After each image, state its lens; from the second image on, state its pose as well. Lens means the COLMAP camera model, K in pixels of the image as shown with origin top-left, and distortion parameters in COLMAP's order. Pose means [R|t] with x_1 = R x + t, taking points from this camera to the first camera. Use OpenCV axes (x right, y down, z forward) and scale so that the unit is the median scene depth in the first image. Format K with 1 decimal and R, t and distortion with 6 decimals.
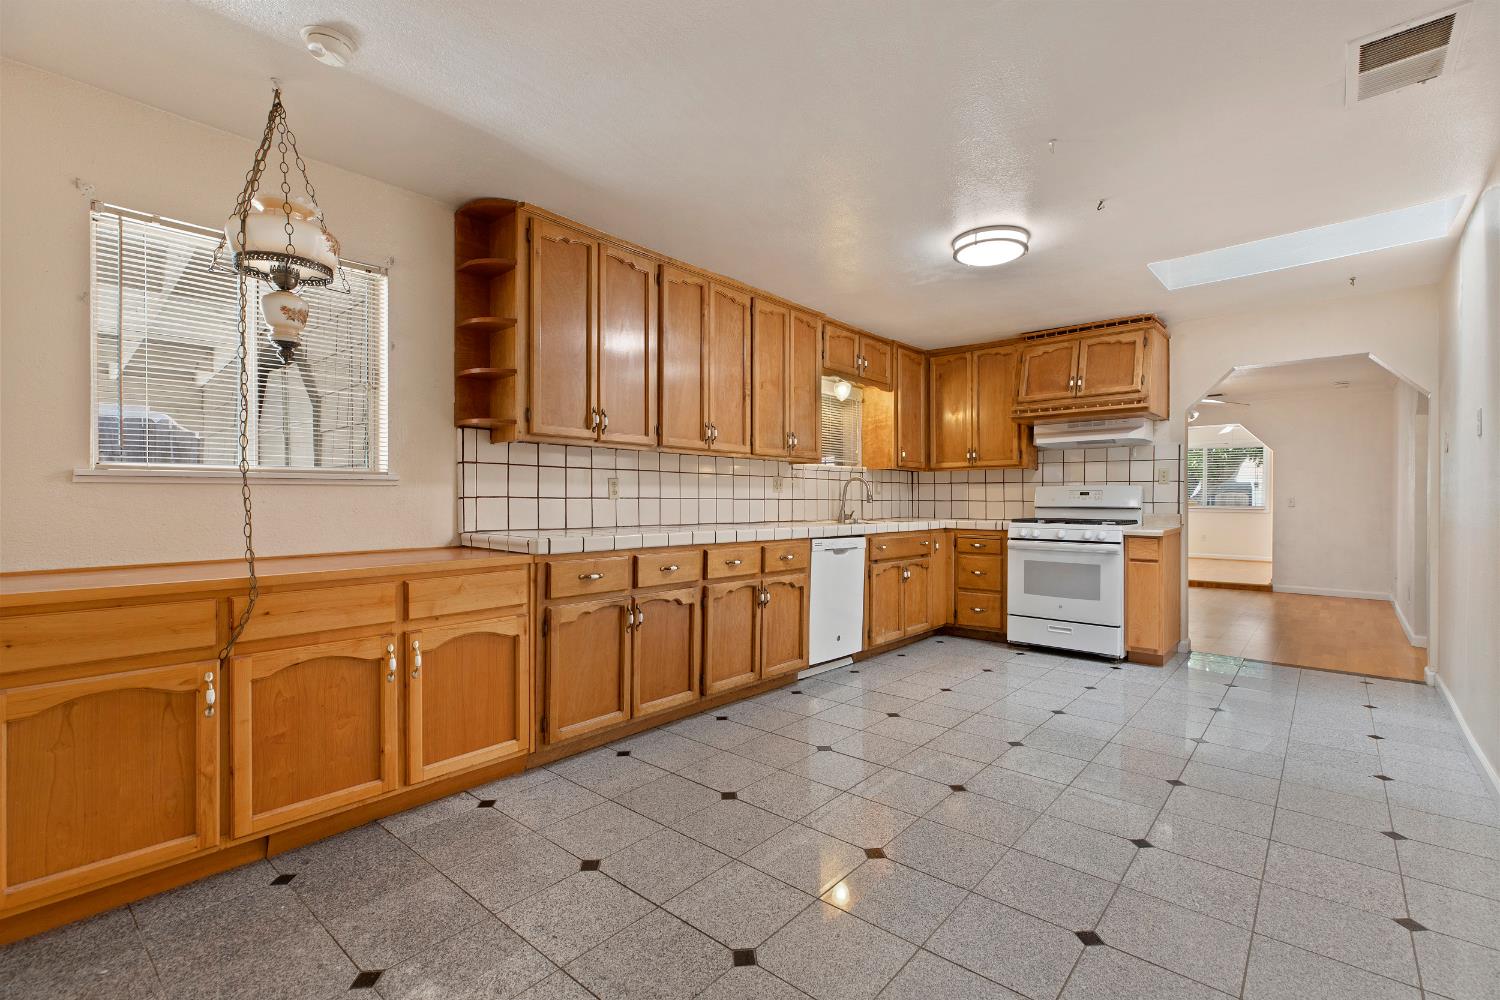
lens RADIAL K [[673.1, 0, 752.7], [0, 673.1, 497.3], [0, 0, 1]] dist [0.002168, 0.000045]
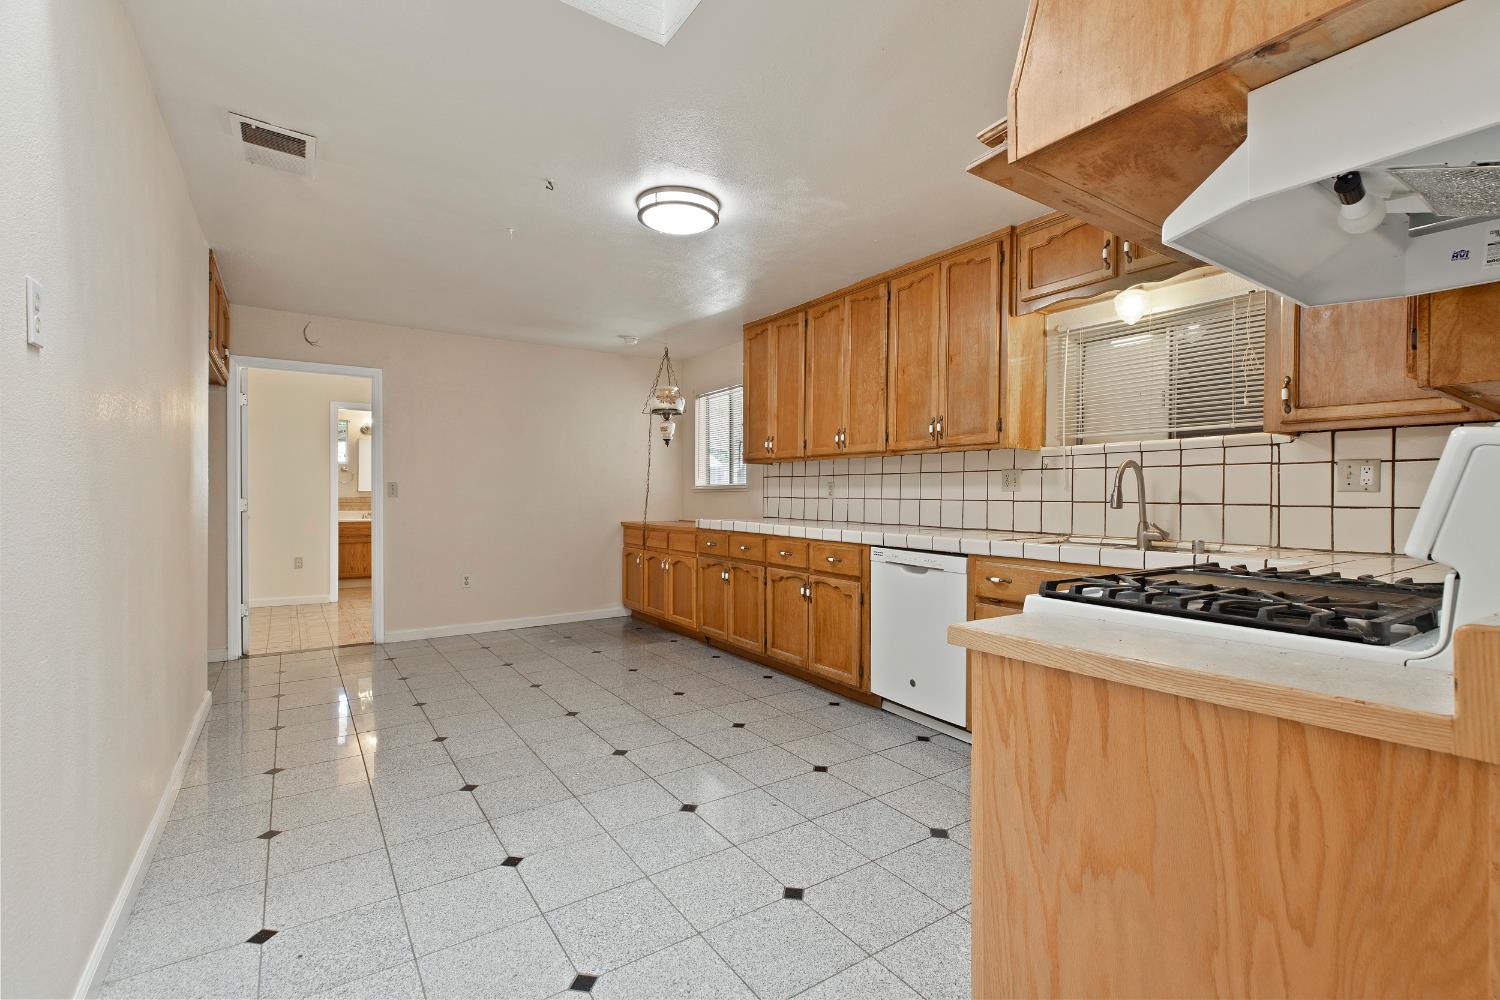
lens RADIAL K [[673.1, 0, 753.9], [0, 673.1, 501.4], [0, 0, 1]] dist [0.002168, 0.000045]
pose [[-0.258305, 0.002666, -0.966060, 0.967878], [-0.007047, 0.999964, 0.004643, 0.002153], [0.966038, 0.008007, -0.258277, 1.090290]]
